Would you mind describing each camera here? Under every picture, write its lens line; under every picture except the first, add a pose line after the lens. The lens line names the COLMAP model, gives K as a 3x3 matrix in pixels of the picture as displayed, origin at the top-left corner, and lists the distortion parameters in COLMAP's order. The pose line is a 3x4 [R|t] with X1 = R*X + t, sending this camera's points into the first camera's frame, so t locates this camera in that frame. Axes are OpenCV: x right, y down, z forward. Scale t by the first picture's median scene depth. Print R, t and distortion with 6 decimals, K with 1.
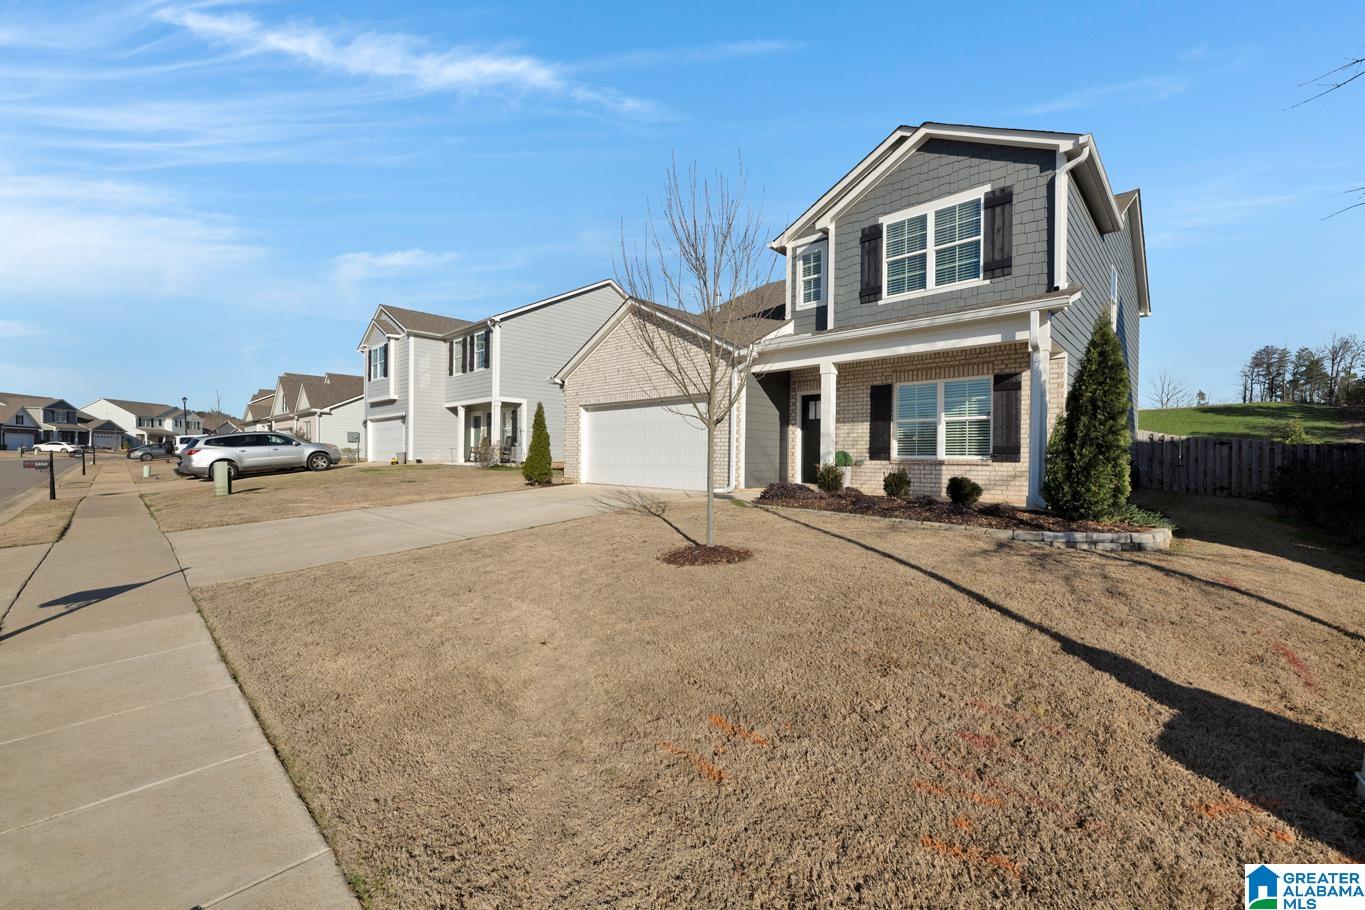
lens RADIAL K [[542.4, 0, 683.6], [0, 542.4, 458.6], [0, 0, 1]] dist [0.000407, 0.000043]
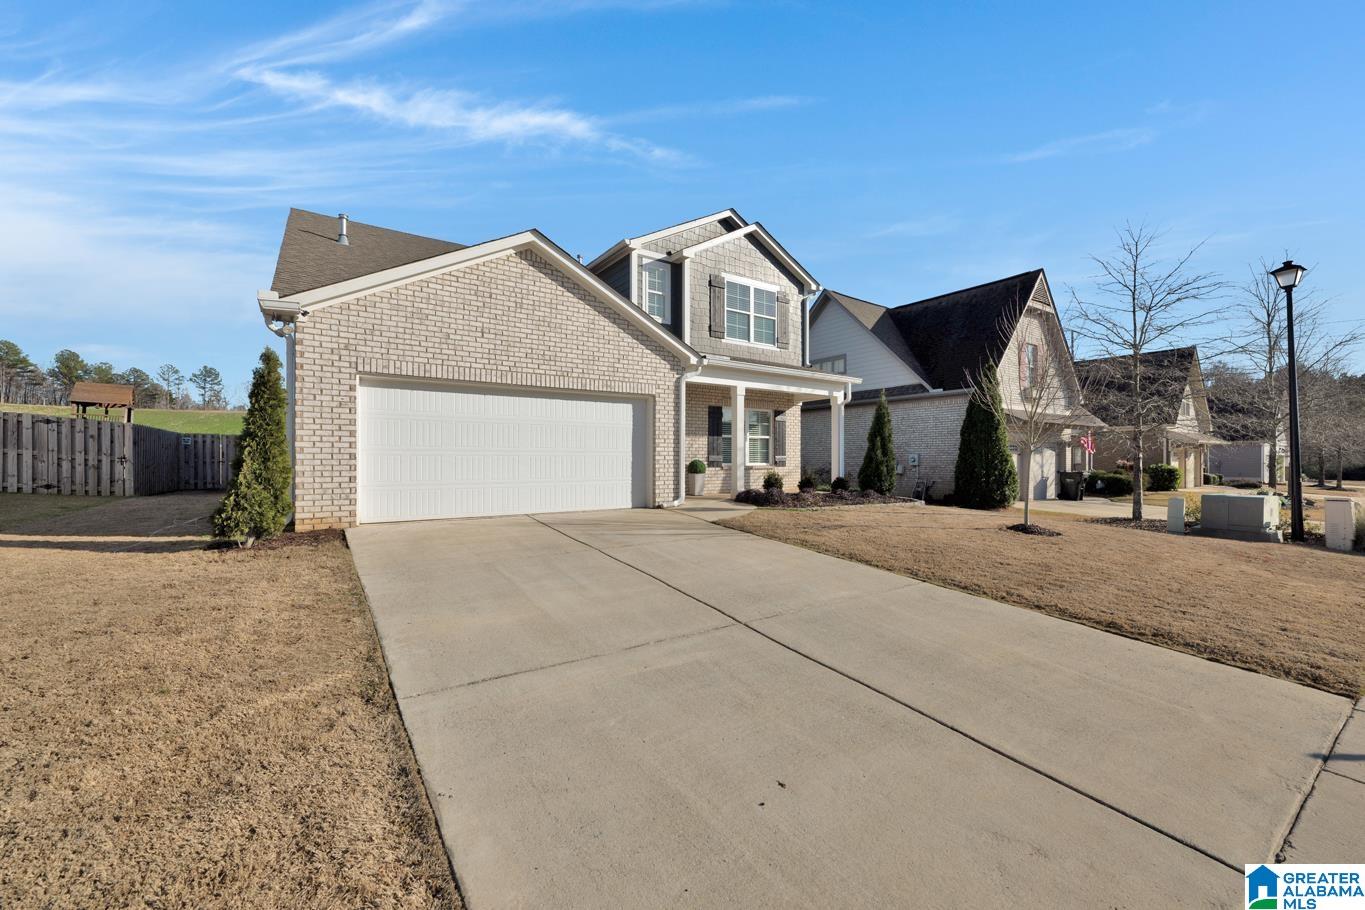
lens RADIAL K [[538.2, 0, 678.7], [0, 538.2, 459.6], [0, 0, 1]] dist [0.000647, 0.000119]
pose [[0.204464, -0.009609, 0.978827, -0.881806], [0.007796, 0.999936, 0.008188, -0.025746], [-0.978843, 0.005957, 0.204525, 0.859601]]
